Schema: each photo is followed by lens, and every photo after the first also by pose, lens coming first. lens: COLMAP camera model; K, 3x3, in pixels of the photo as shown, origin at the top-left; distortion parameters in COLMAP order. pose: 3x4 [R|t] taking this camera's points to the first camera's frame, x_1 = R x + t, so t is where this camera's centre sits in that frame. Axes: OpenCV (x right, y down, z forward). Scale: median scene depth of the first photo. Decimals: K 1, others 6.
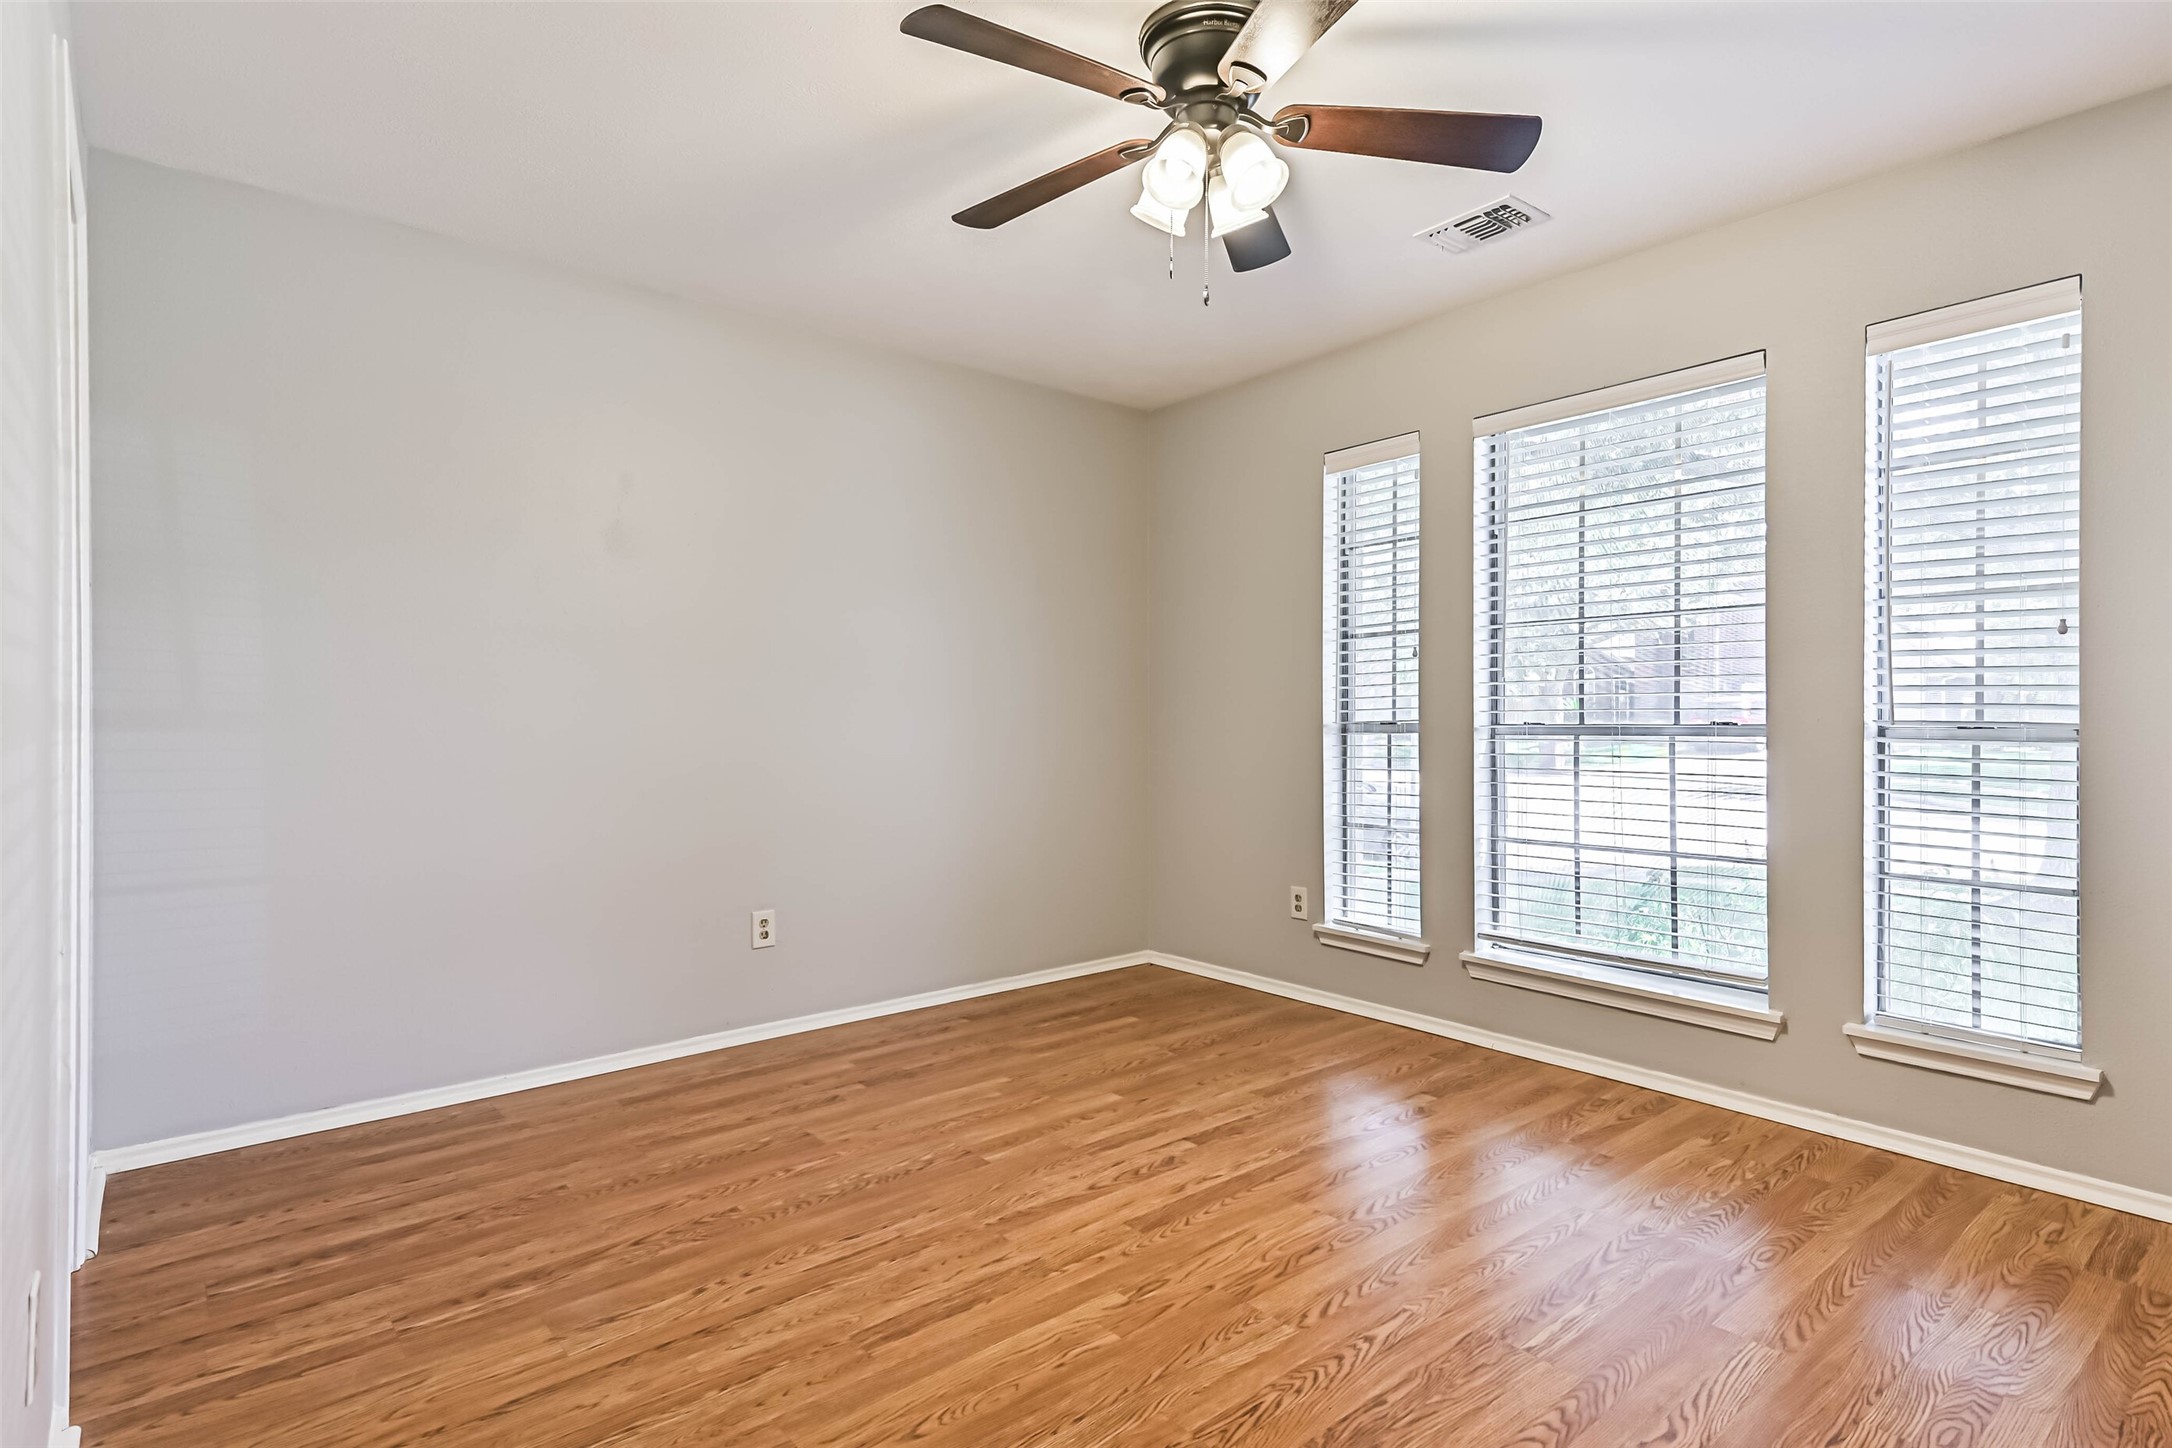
lens RADIAL K [[1099.9, 0, 1086.0], [0, 1099.9, 724.0], [0, 0, 1]] dist [0.036318, 0.000118]
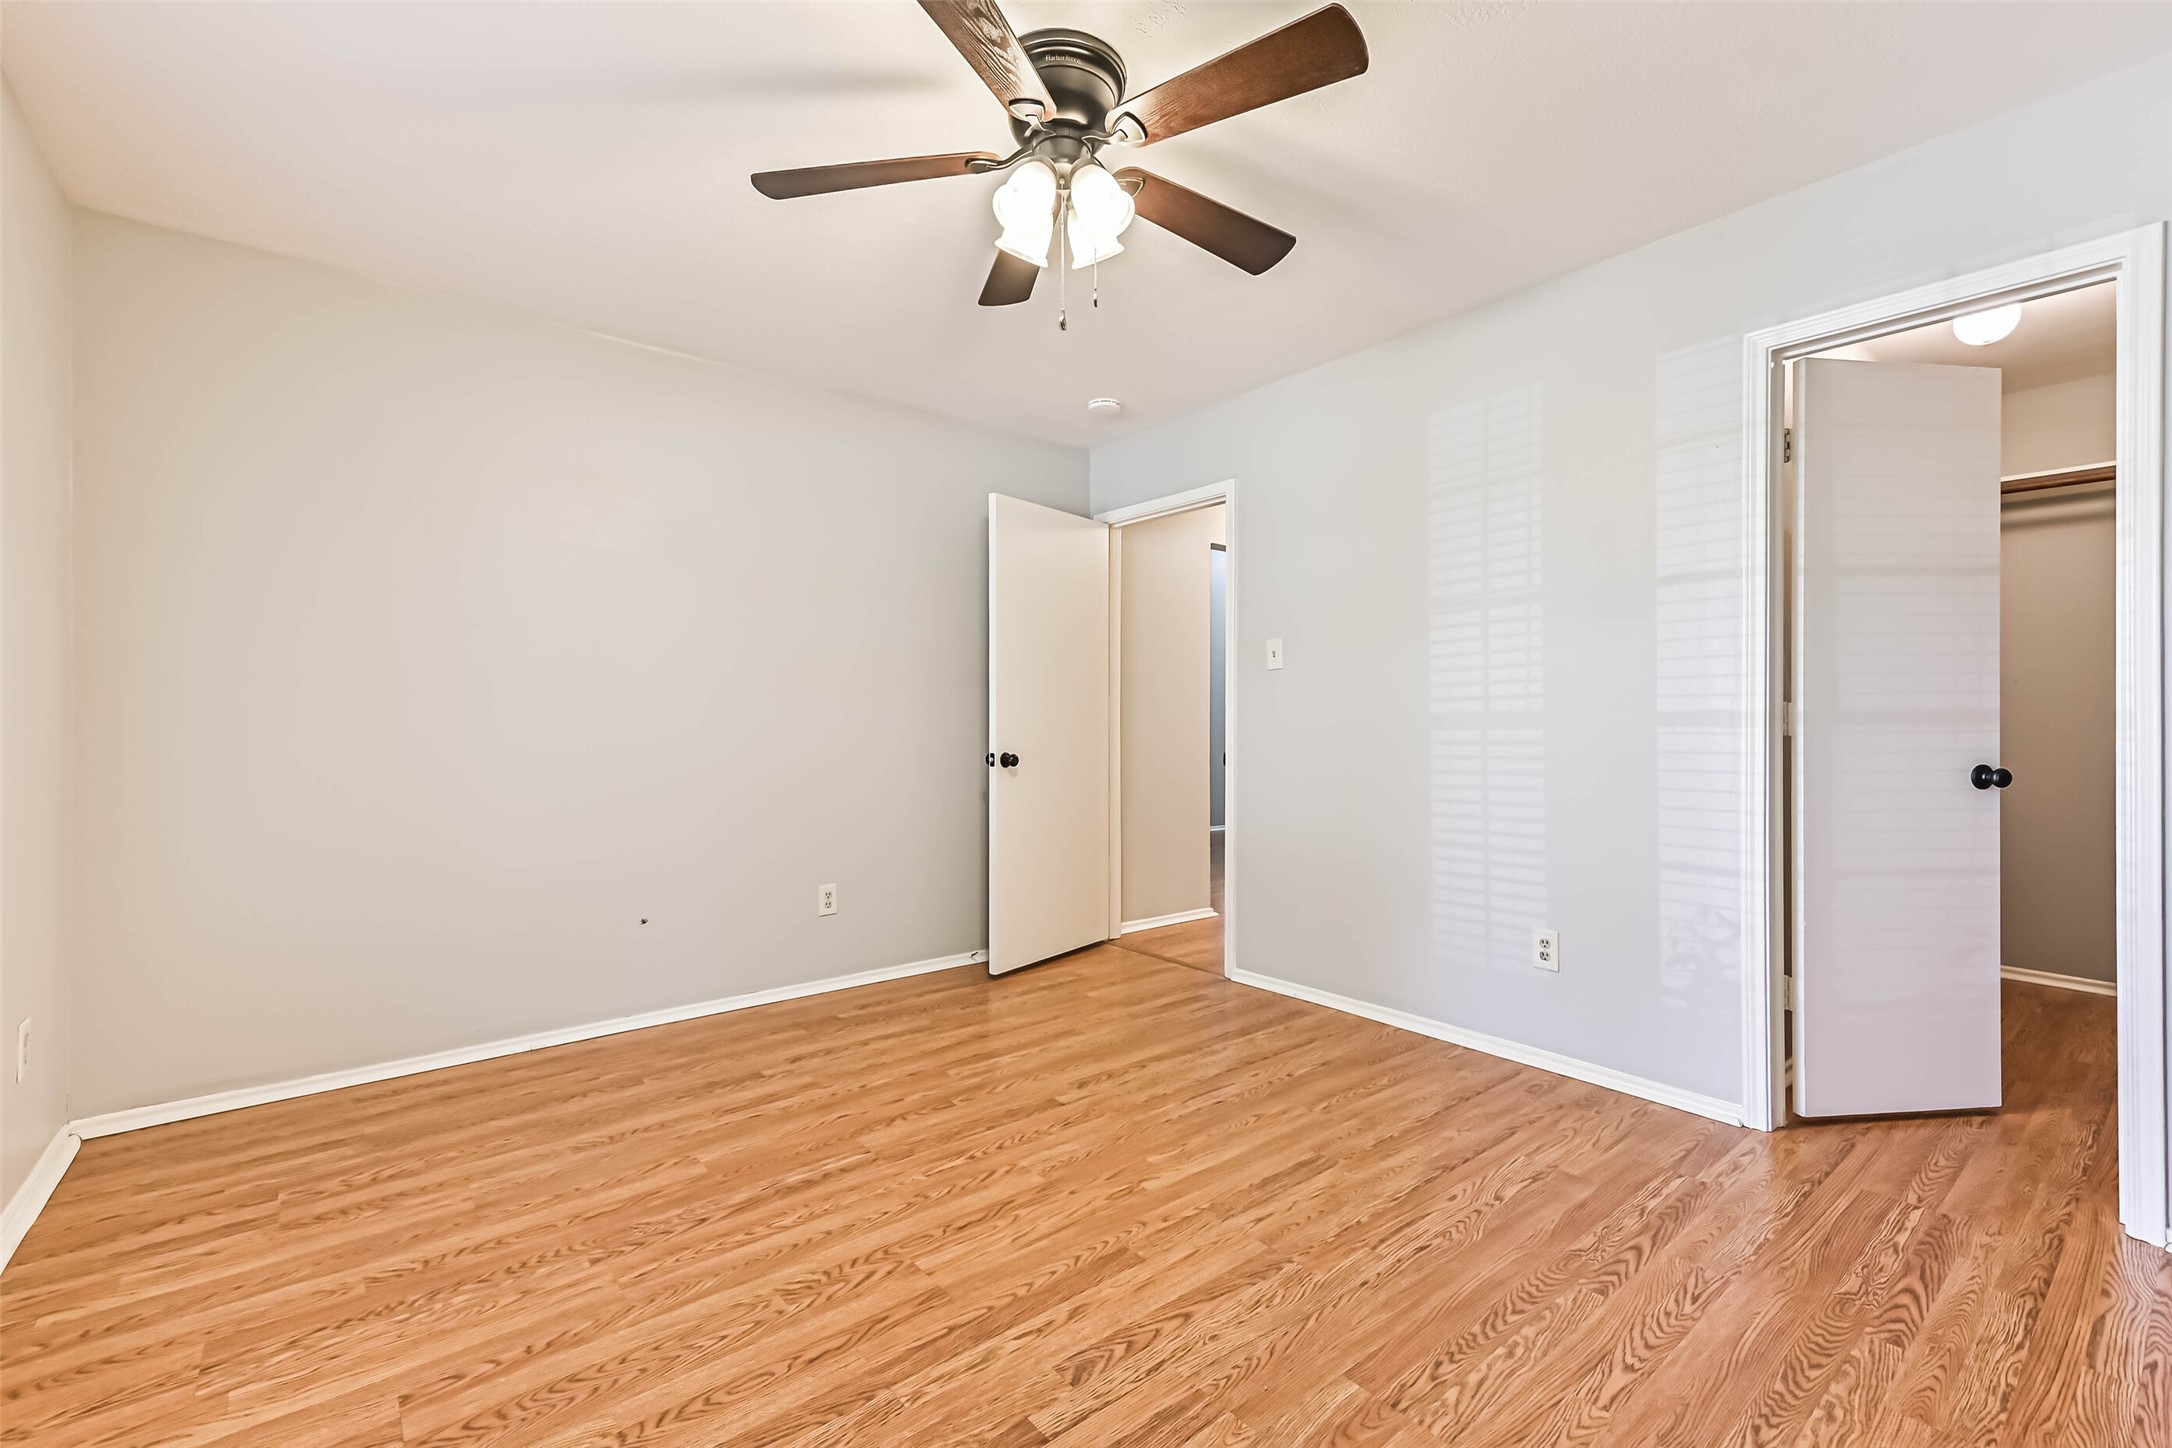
lens RADIAL K [[933.9, 0, 1100.3], [0, 933.9, 726.3], [0, 0, 1]] dist [0.028274, -0.011284]
pose [[-0.999989, 0.004245, 0.001940, 0.072144], [0.004259, 0.999962, 0.007612, -0.007248], [-0.001908, 0.007620, -0.999969, 1.884965]]
